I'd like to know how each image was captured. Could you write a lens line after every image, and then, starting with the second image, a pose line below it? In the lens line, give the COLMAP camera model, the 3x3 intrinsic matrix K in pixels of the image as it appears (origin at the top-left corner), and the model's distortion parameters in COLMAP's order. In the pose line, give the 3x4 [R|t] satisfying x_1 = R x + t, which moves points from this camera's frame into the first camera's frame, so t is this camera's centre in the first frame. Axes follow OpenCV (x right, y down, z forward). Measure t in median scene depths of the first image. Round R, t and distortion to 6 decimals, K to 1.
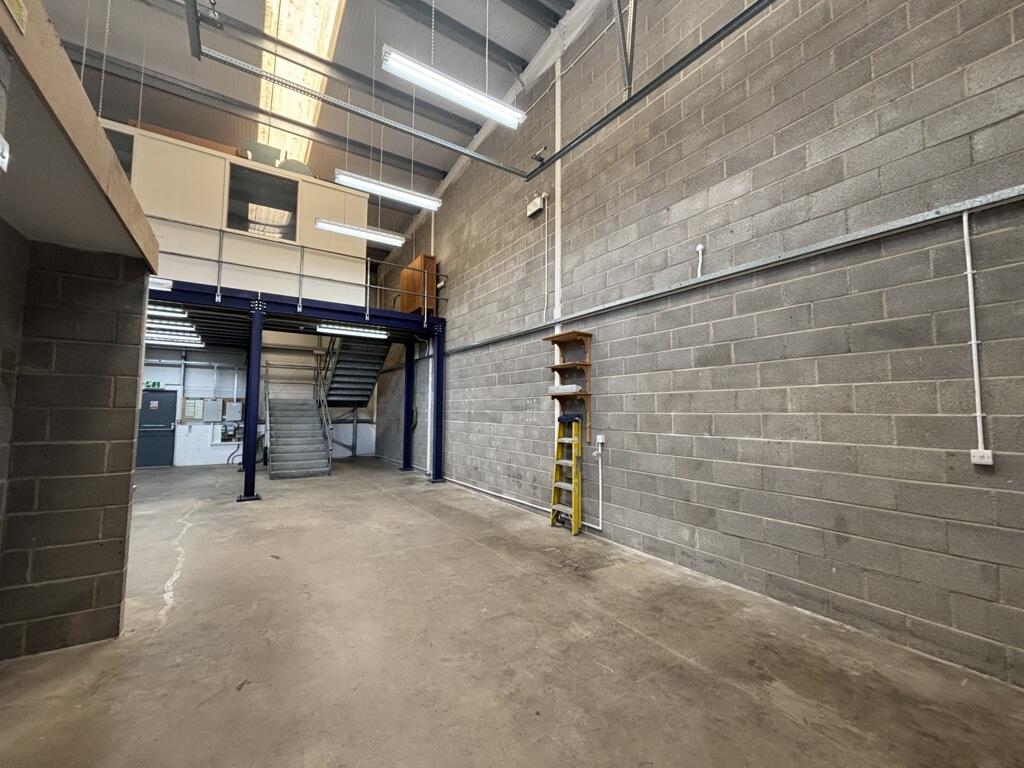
lens RADIAL K [[413.8, 0, 508.7], [0, 413.8, 385.0], [0, 0, 1]] dist [0.003078, -0.001092]
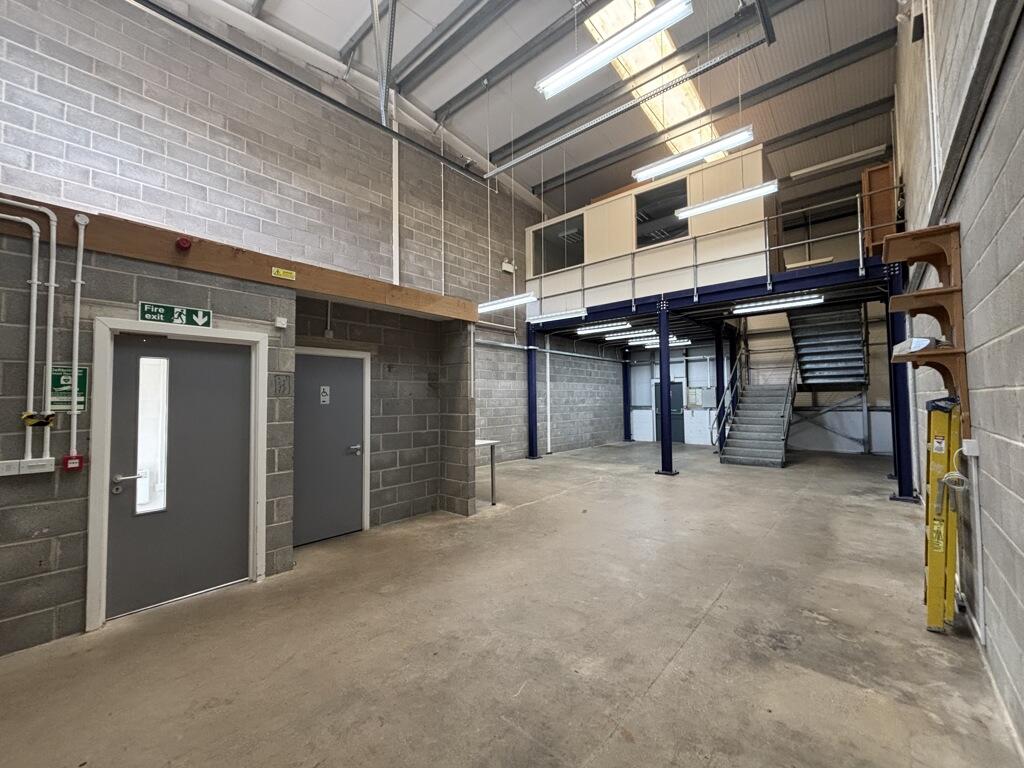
lens RADIAL K [[413.8, 0, 509.7], [0, 413.8, 383.2], [0, 0, 1]] dist [0.003078, -0.001092]
pose [[0.277304, -0.047448, -0.959610, 0.501105], [0.072612, 0.996958, -0.028312, 0.033046], [0.958034, -0.061828, 0.279906, 0.360763]]
